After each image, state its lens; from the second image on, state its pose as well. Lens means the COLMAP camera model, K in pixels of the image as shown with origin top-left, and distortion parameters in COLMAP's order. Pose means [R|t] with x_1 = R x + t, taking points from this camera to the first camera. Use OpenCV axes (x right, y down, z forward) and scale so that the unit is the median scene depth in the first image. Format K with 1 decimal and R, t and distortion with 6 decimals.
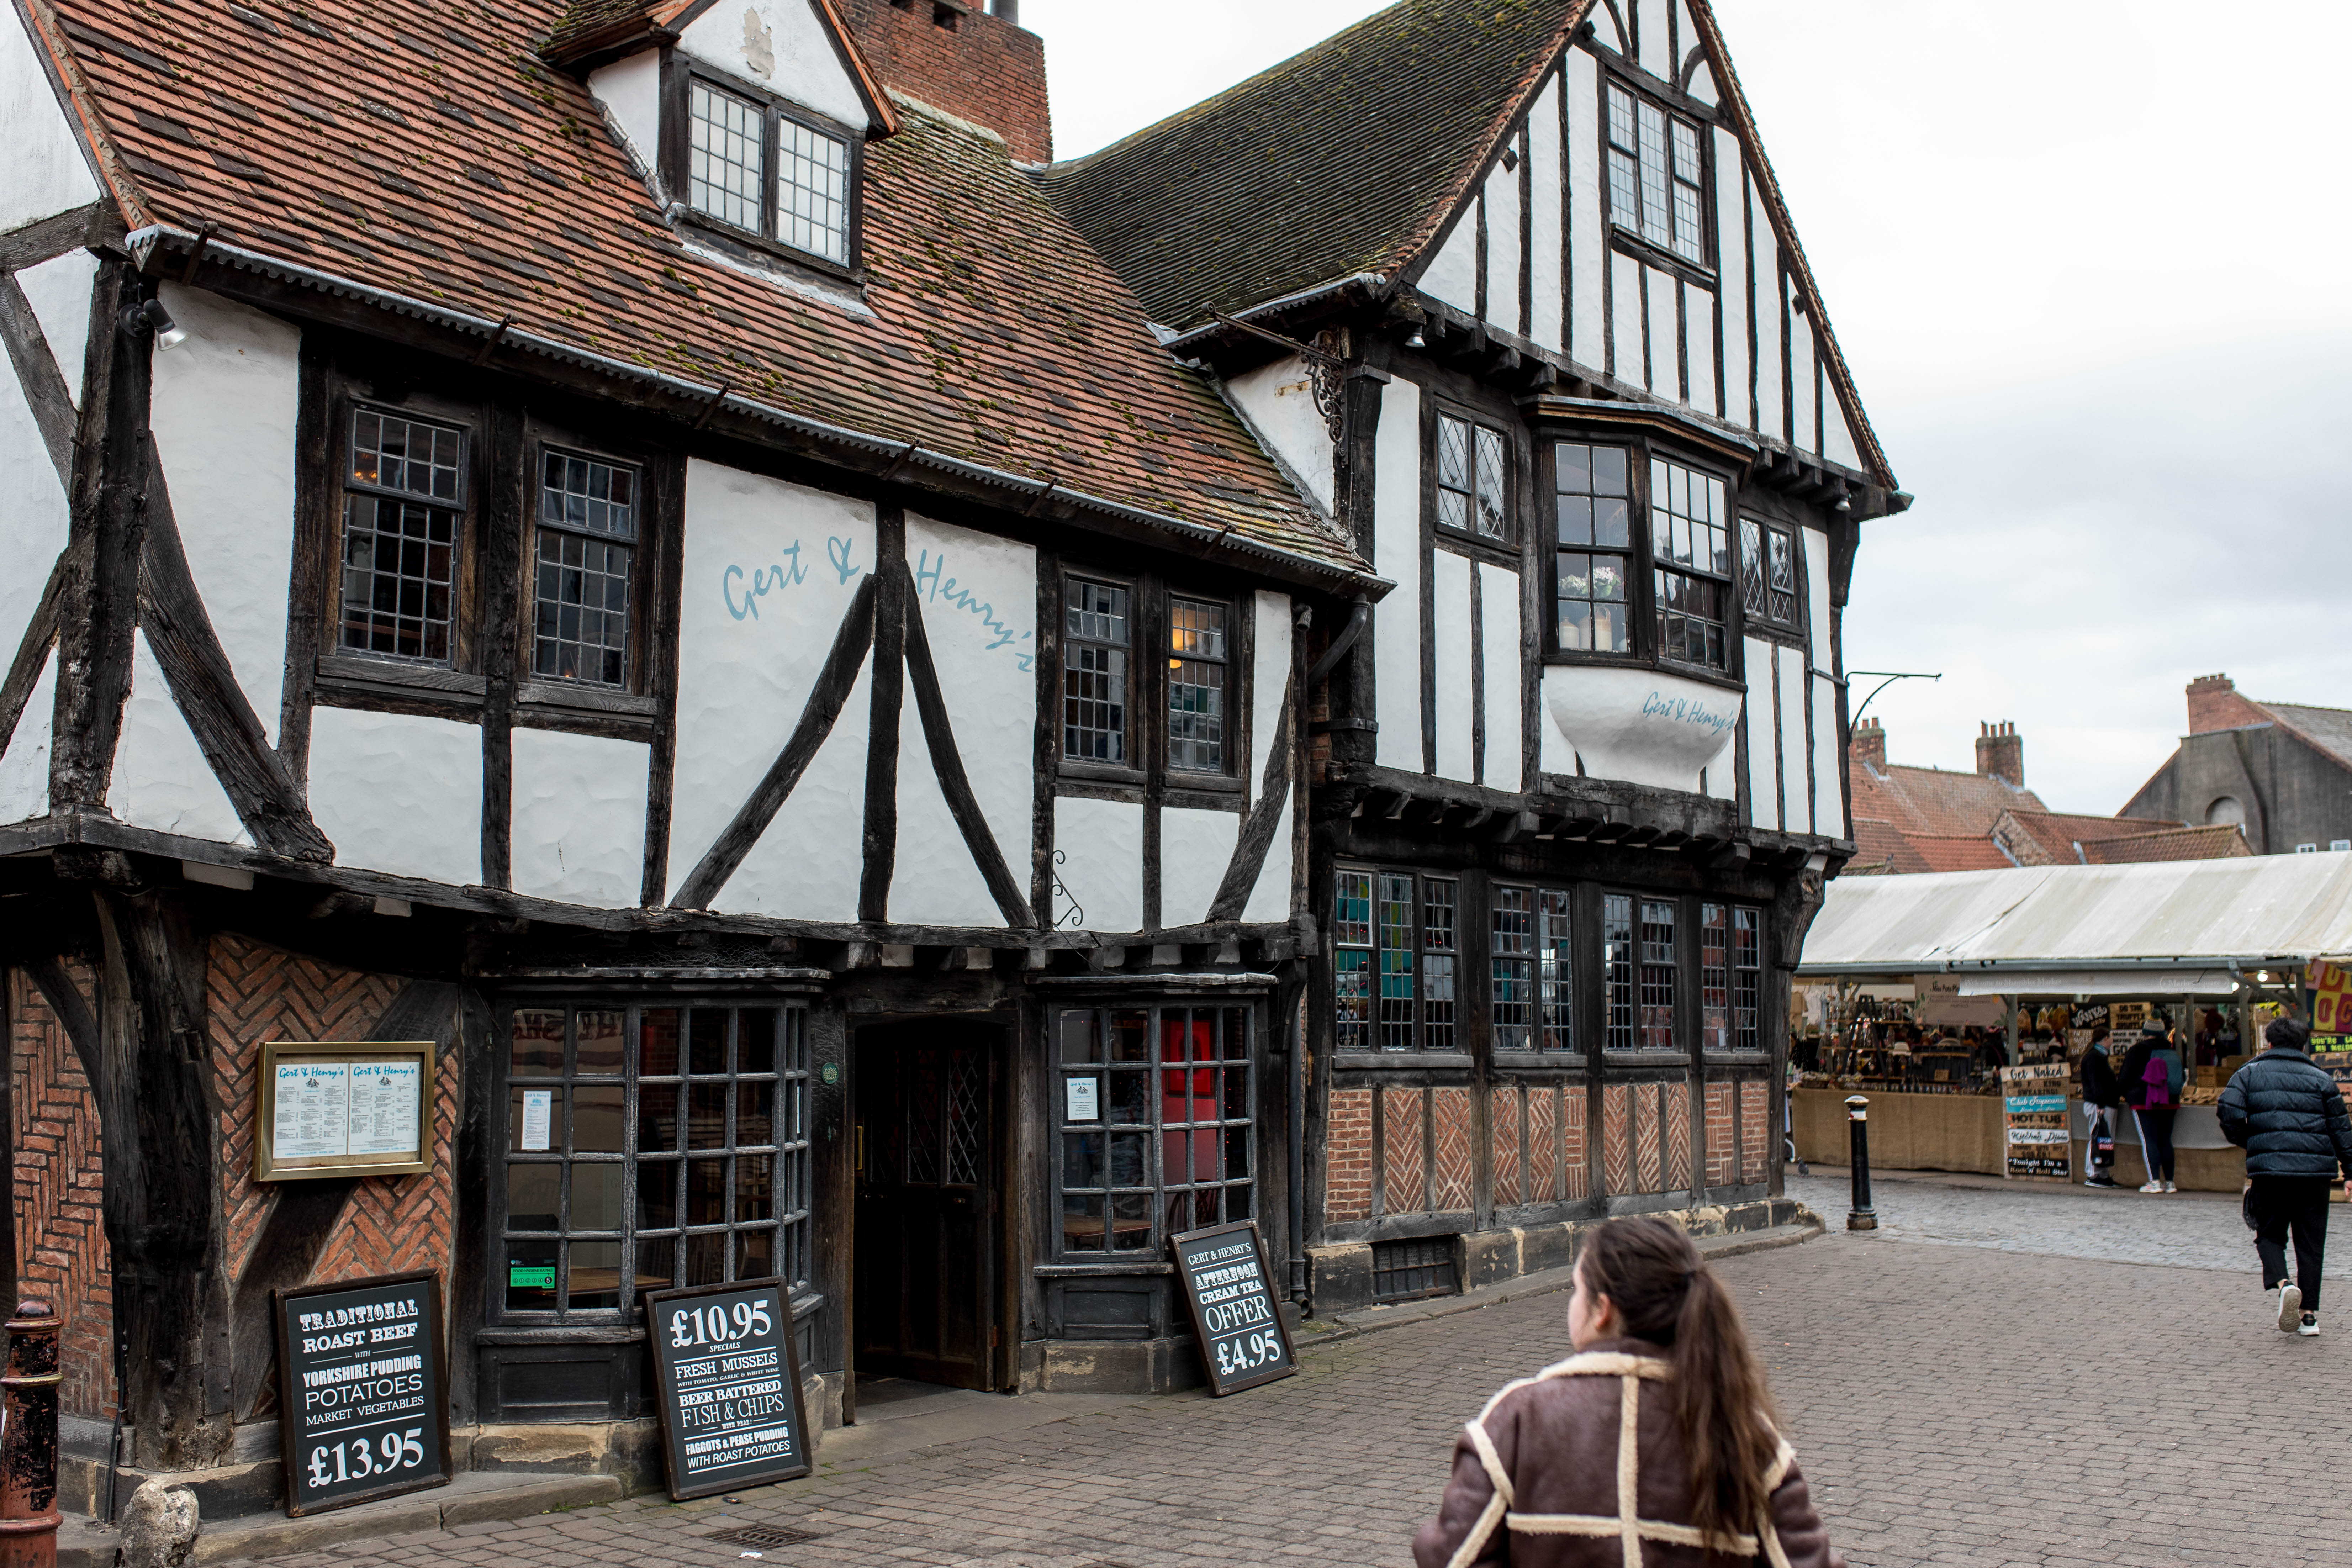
lens RADIAL K [[2289.2, 0, 1173.8], [0, 2289.2, 790.6], [0, 0, 1]] dist [0.005432, 0.000000]
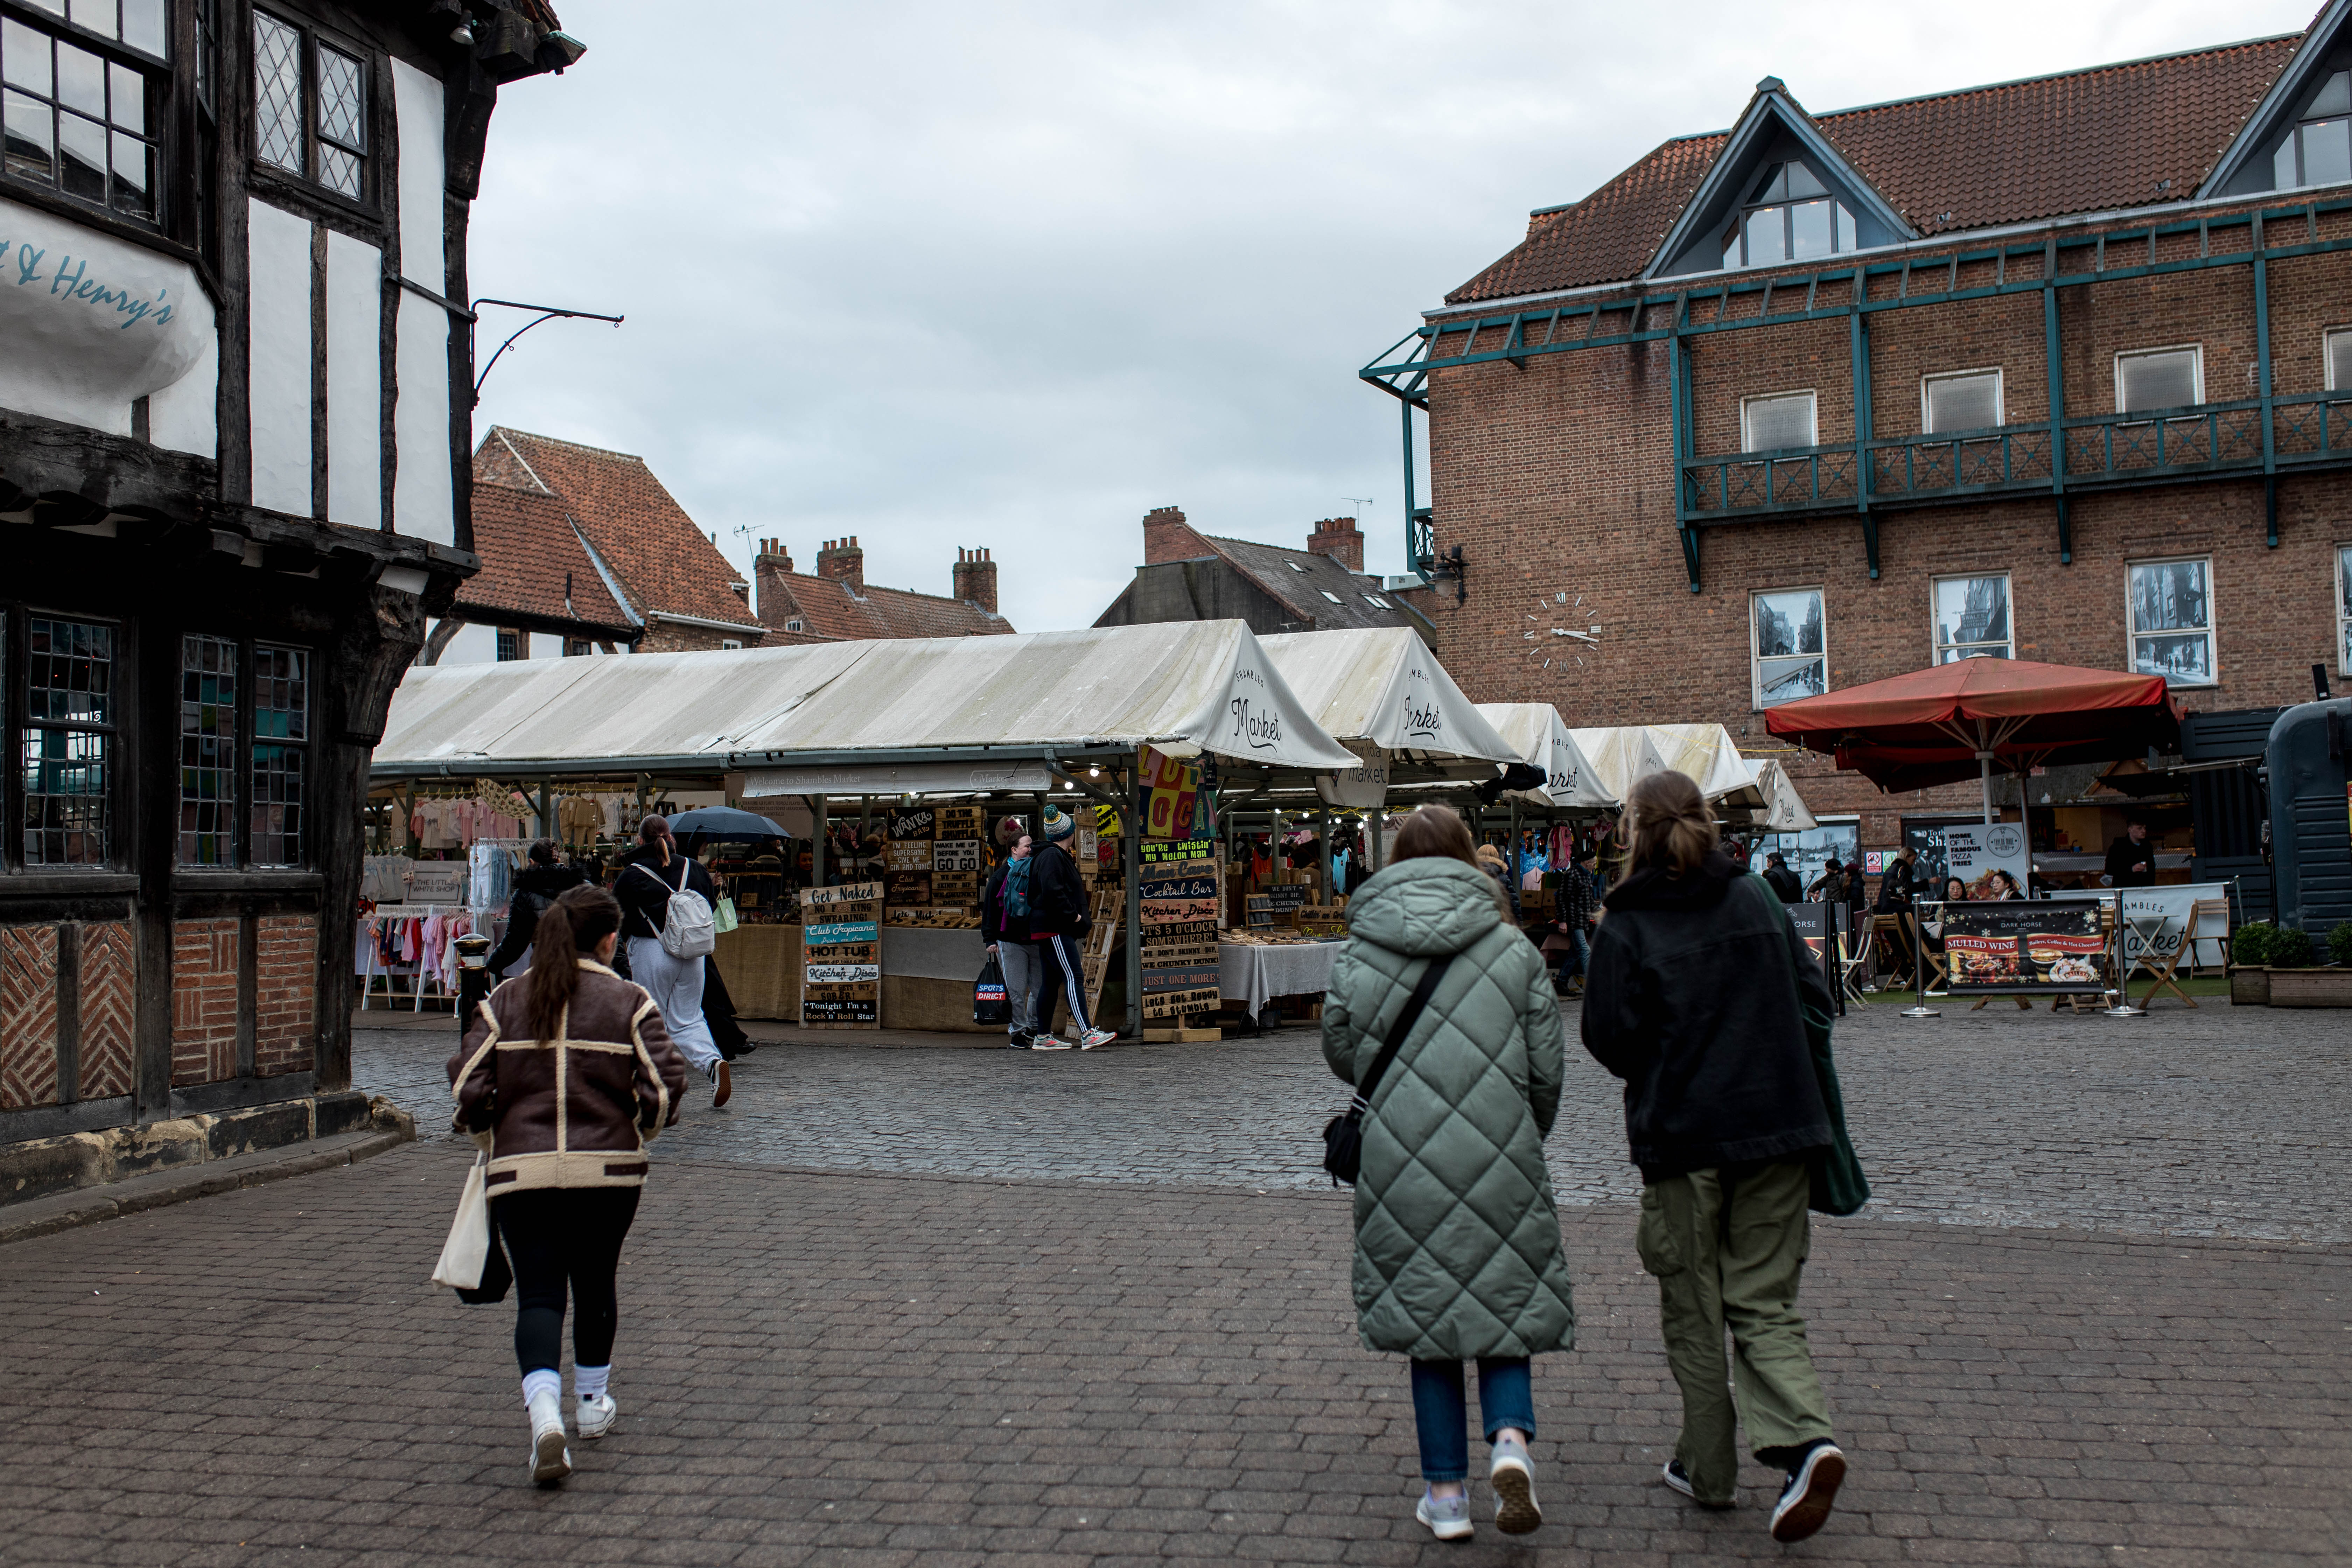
lens RADIAL K [[2289.1, 0, 1176.5], [0, 2289.1, 778.5], [0, 0, 1]] dist [0.005432, 0.000000]
pose [[0.912648, 0.001395, 0.408744, 0.175367], [-0.029306, 0.997644, 0.062030, 0.033392], [-0.407695, -0.068590, 0.910539, 0.255452]]
